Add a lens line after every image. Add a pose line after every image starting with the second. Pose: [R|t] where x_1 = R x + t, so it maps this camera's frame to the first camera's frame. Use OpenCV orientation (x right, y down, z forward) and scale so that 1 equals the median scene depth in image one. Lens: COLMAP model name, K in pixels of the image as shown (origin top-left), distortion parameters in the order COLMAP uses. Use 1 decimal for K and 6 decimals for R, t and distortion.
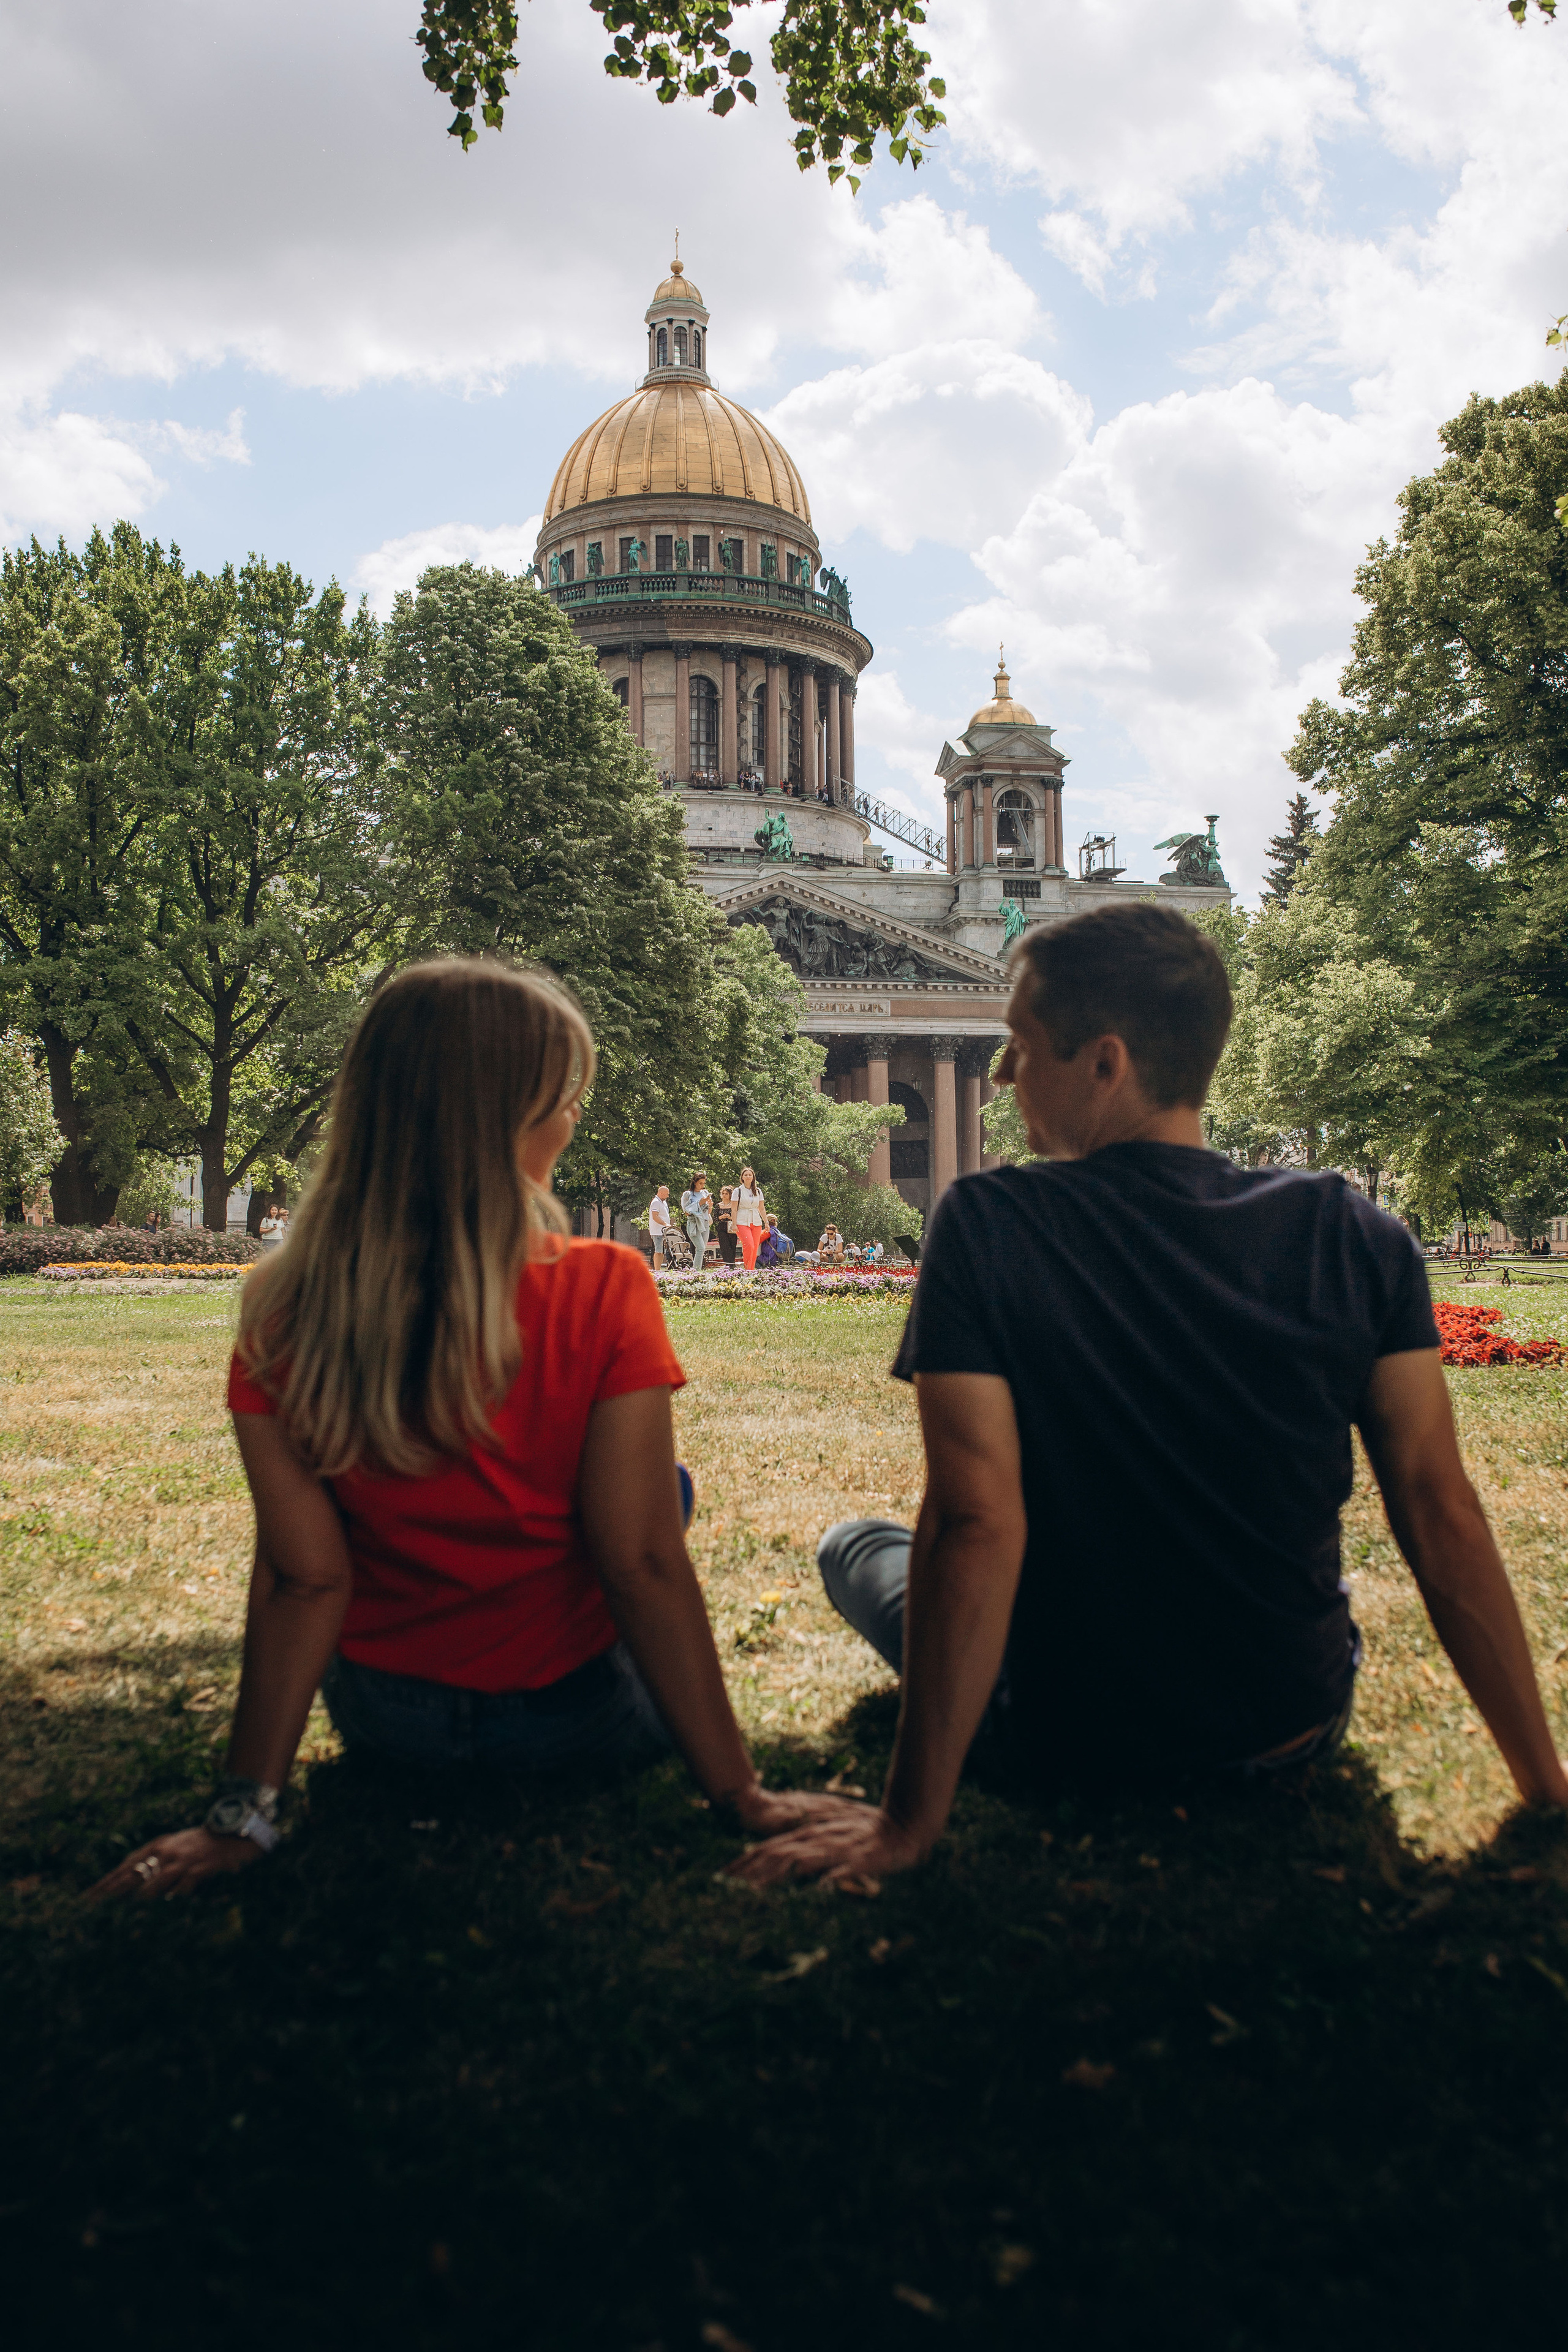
lens RADIAL K [[2361.8, 0, 784.0], [0, 2361.8, 1176.0], [0, 0, 1]] dist [-0.038494, 0.008933]
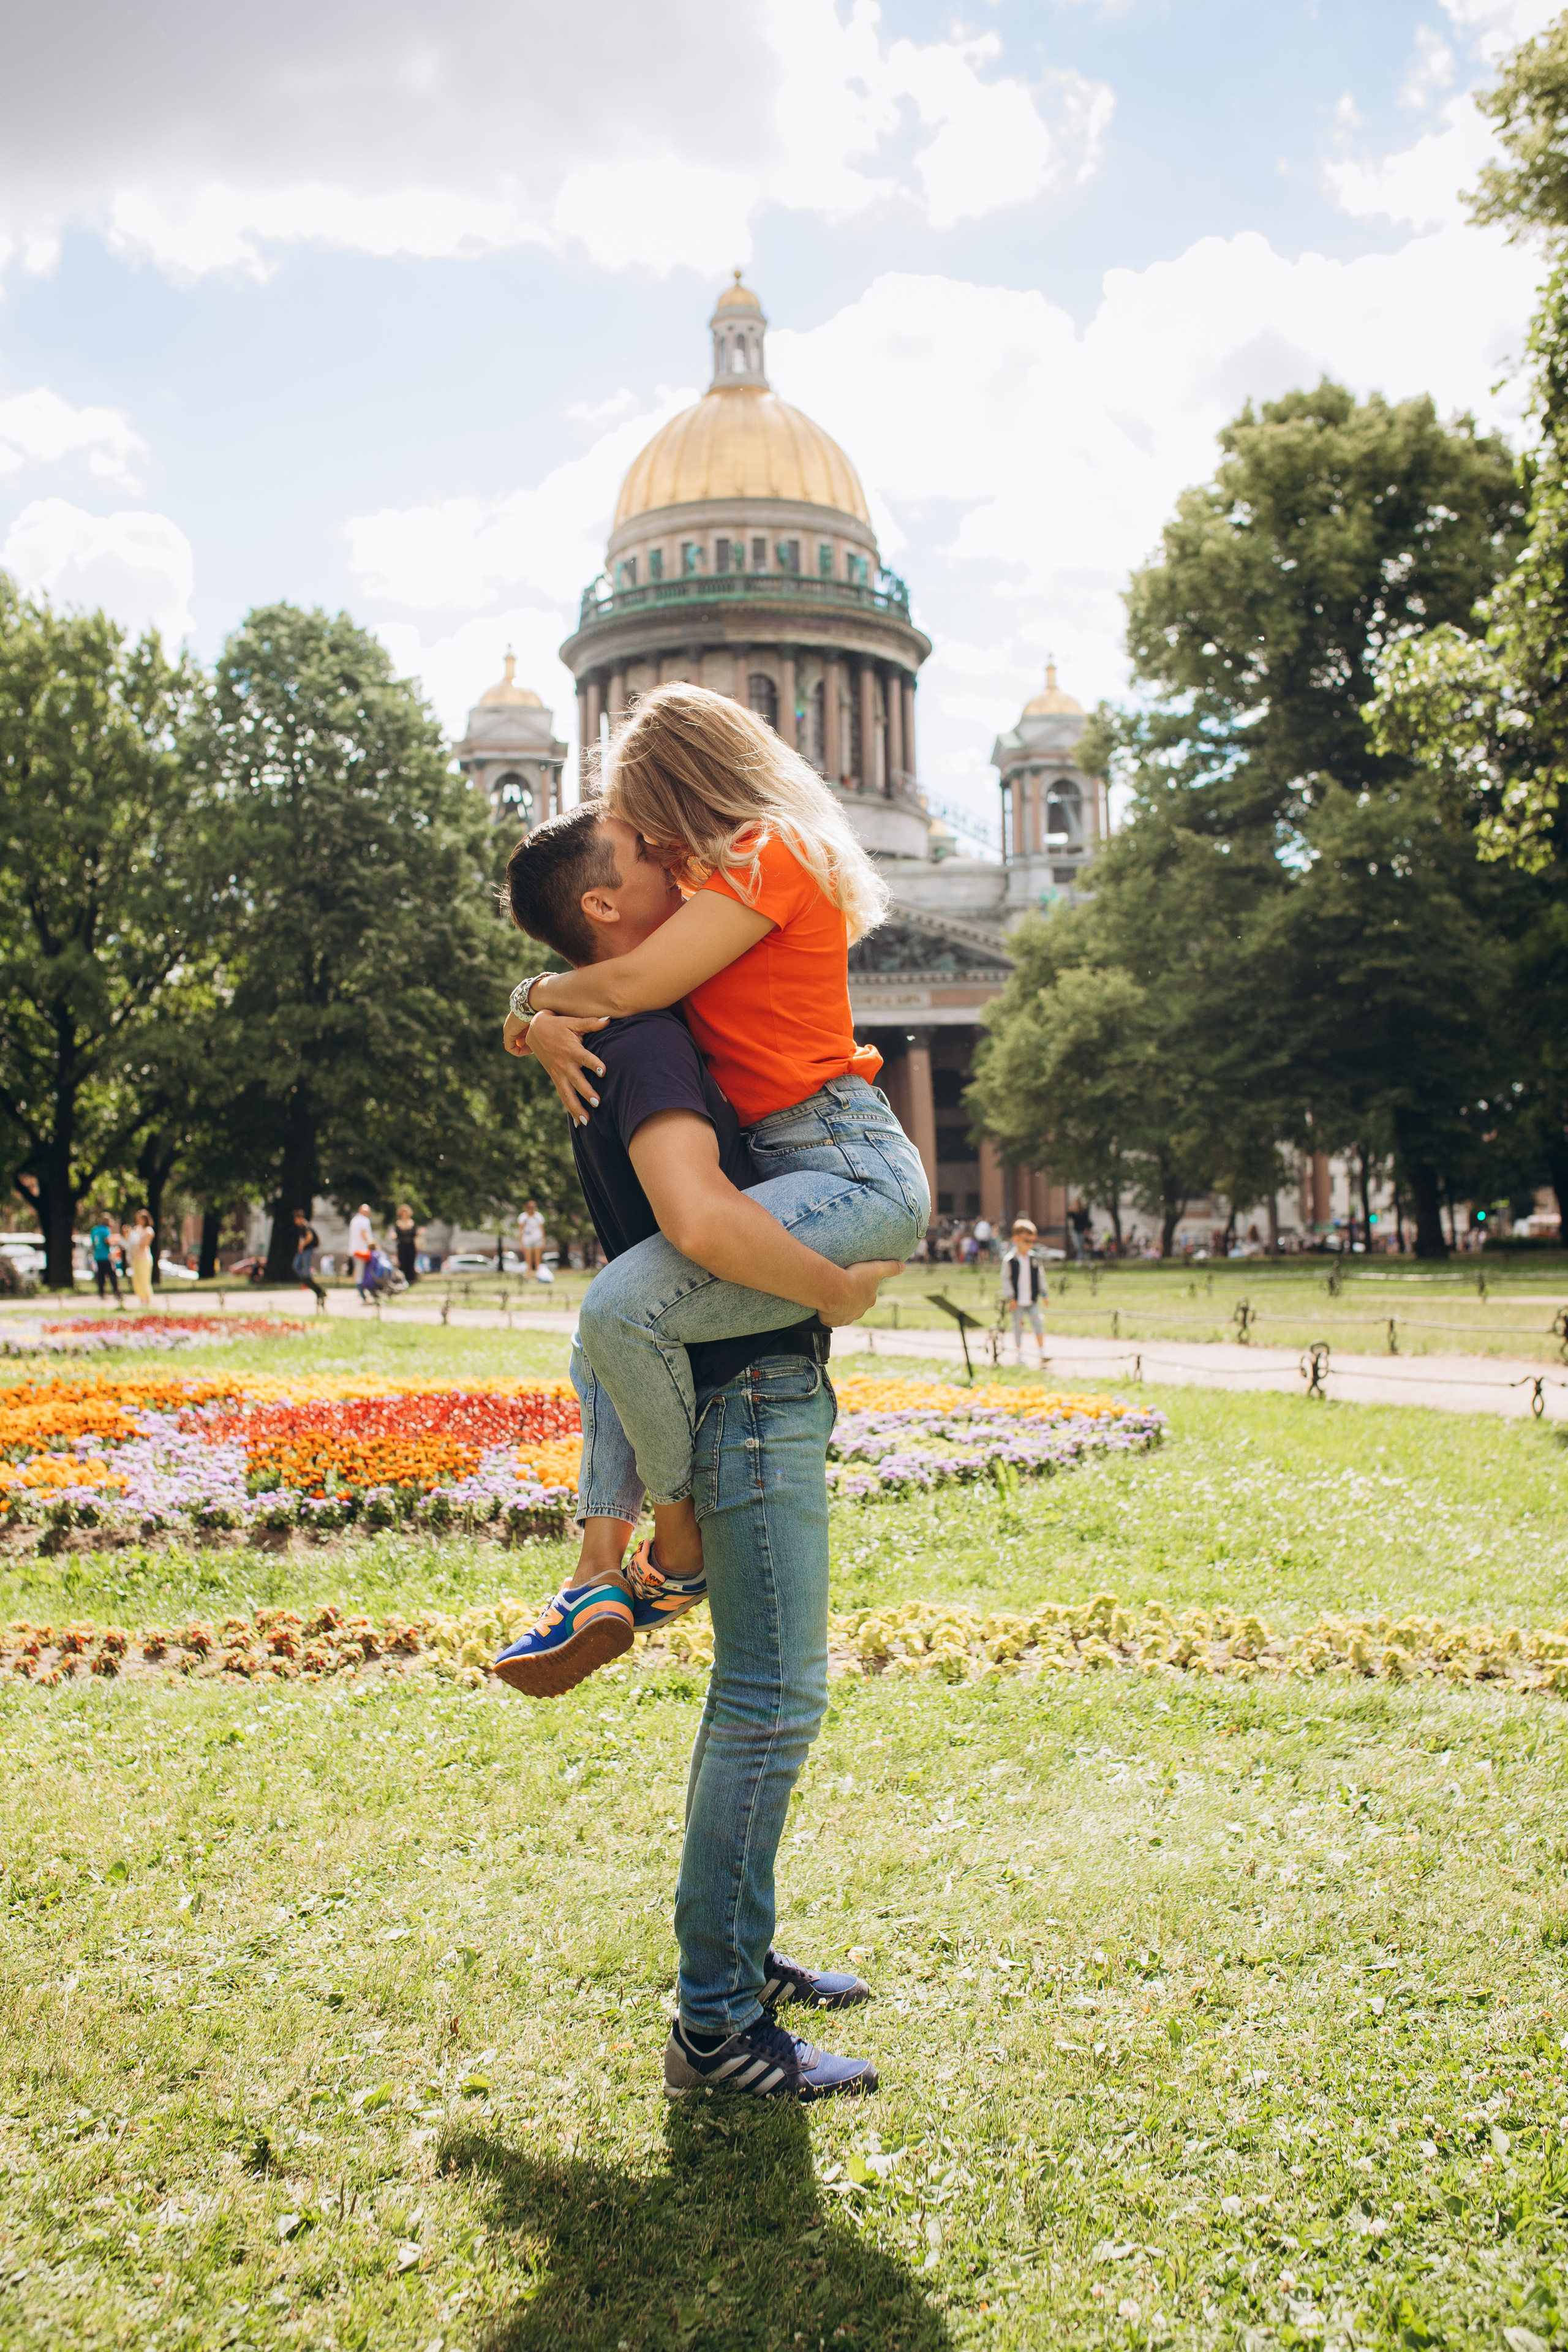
lens RADIAL K [[2321.3, 0, 784.0], [0, 2321.3, 1176.0], [0, 0, 1]] dist [-0.072800, 0.160029]
pose [[0.997021, -0.015266, -0.075604, 0.110831], [0.015978, 0.999833, 0.008826, -0.008029], [0.075457, -0.010008, 0.997099, -0.005875]]
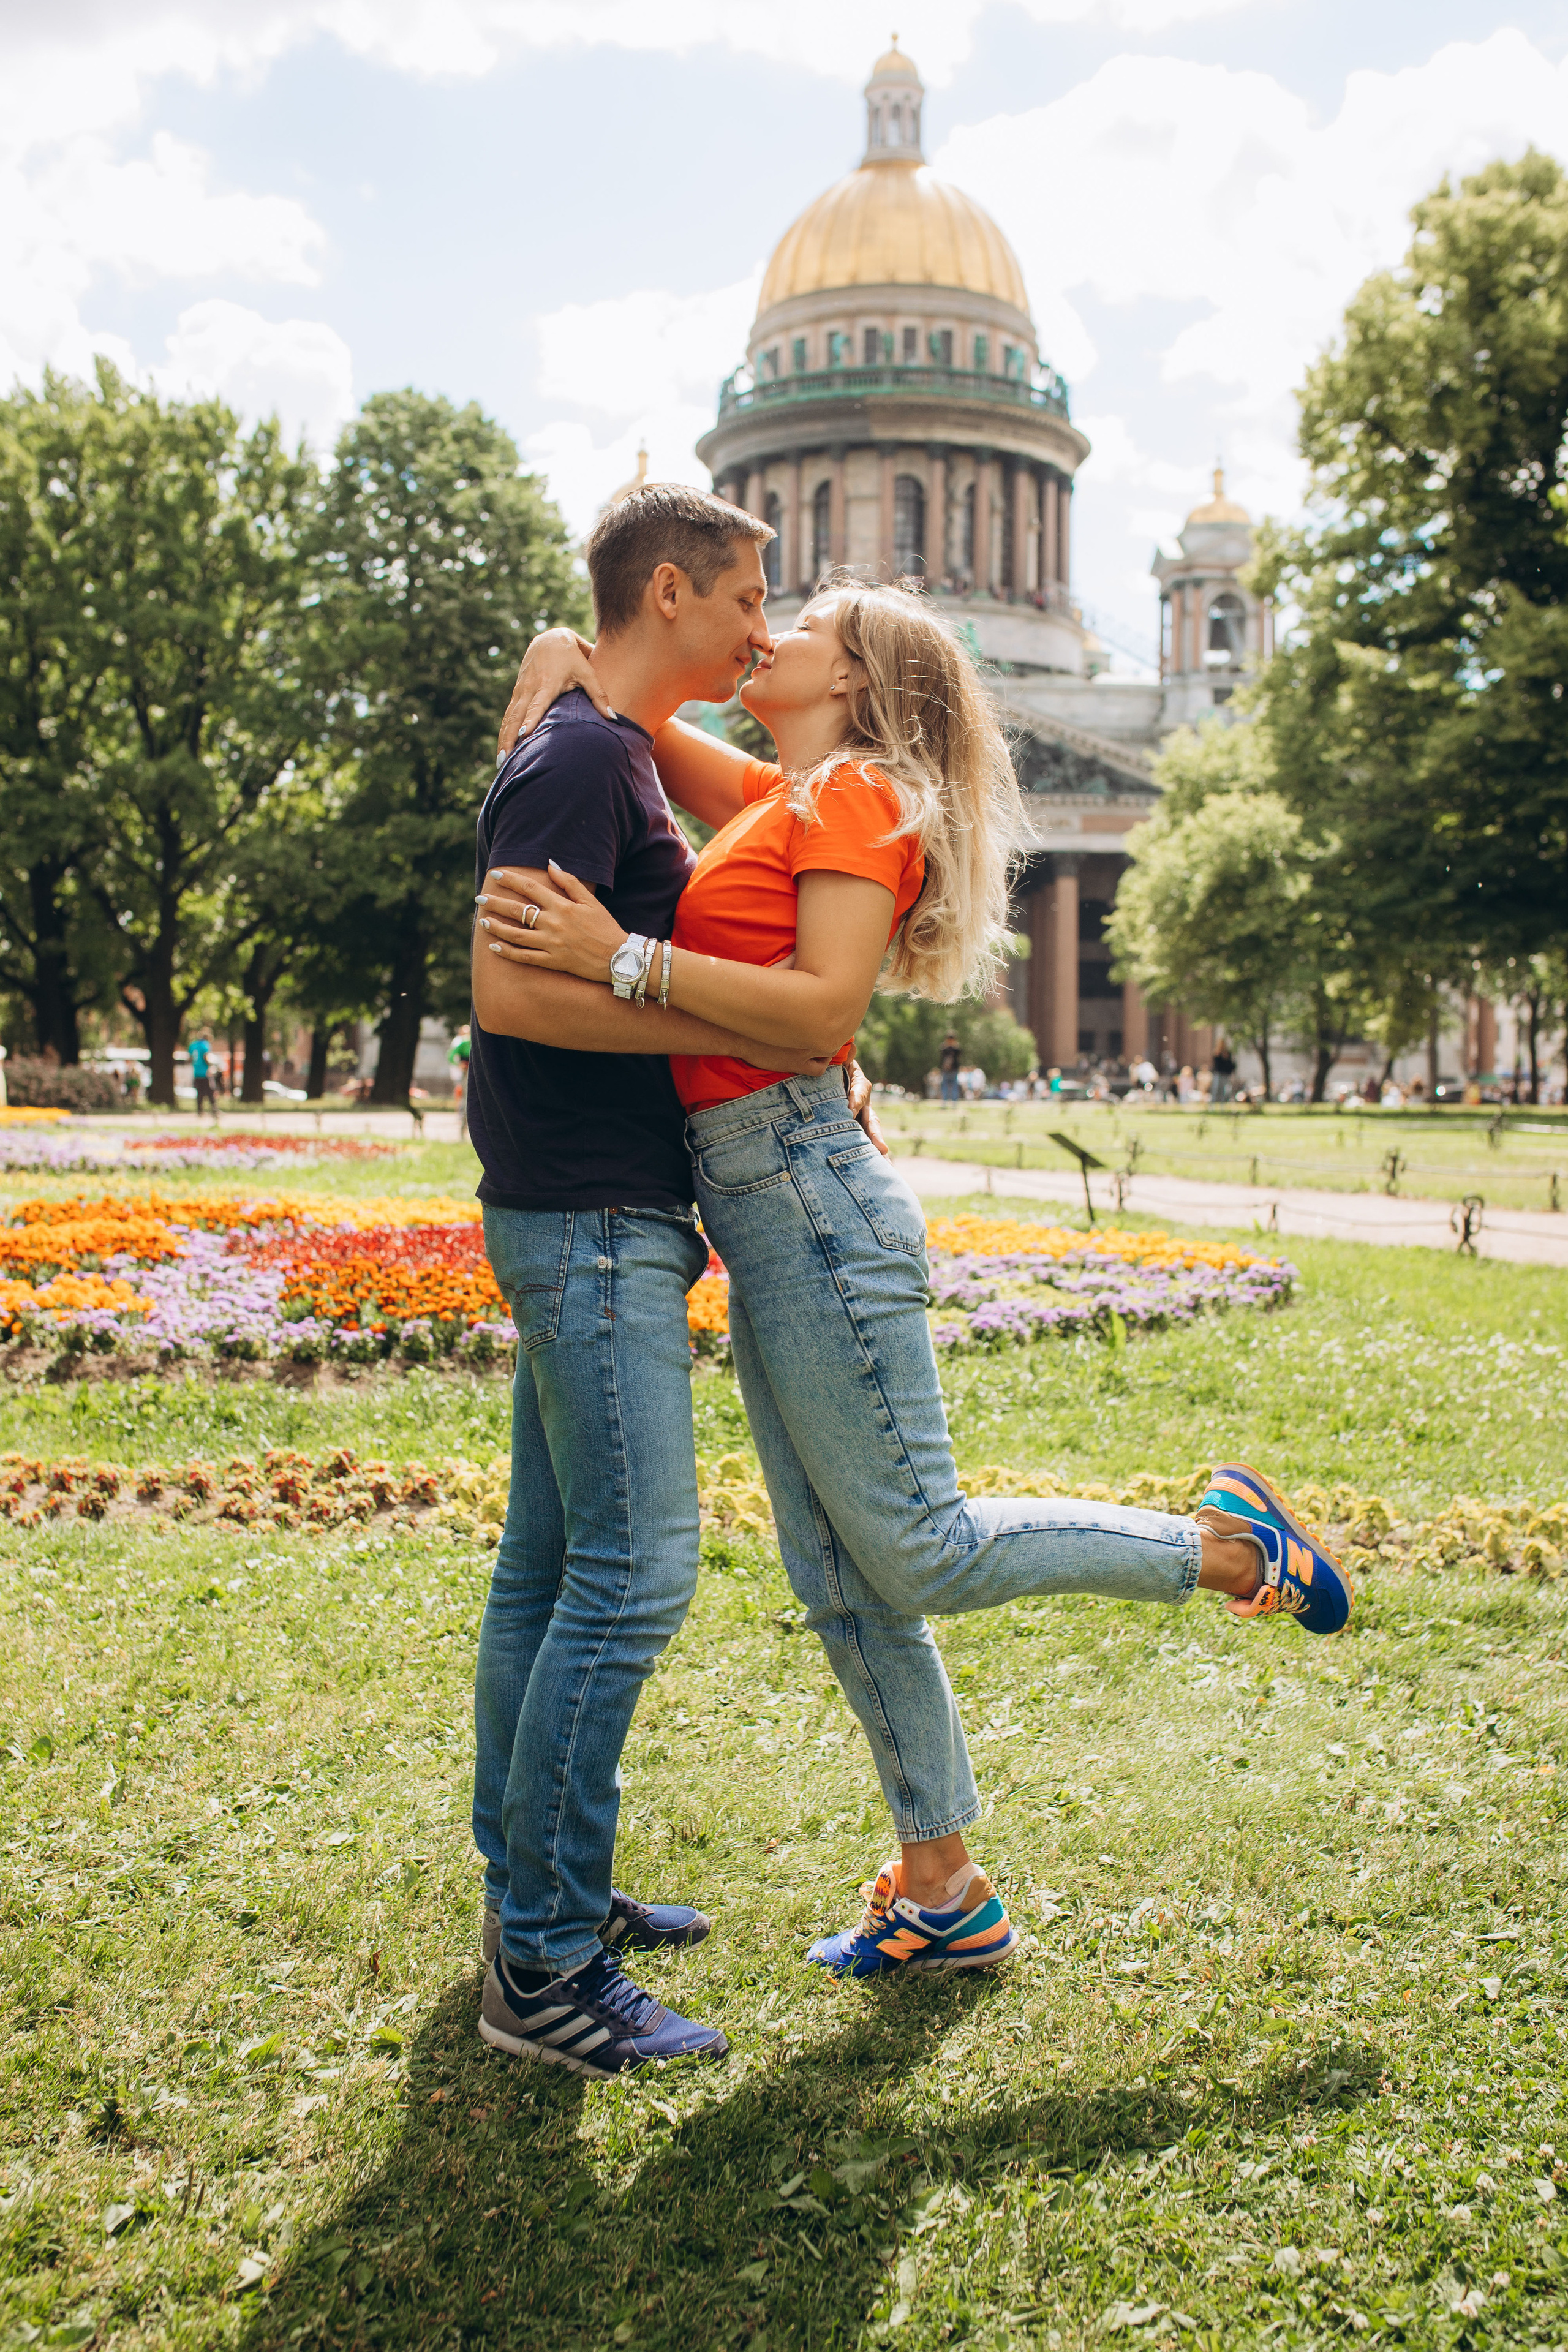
lens RADIAL K [[2416.8, 0, 784.0], [0, 2416.8, 1176.0], [0, 0, 1]] dist [-0.066342, 0.142279]
pose [[0.991305, 0.018552, -0.130272, 0.112080], [-0.008400, 0.996914, 0.078052, -0.007233], [0.131318, -0.076279, 0.988401, 0.000291]]
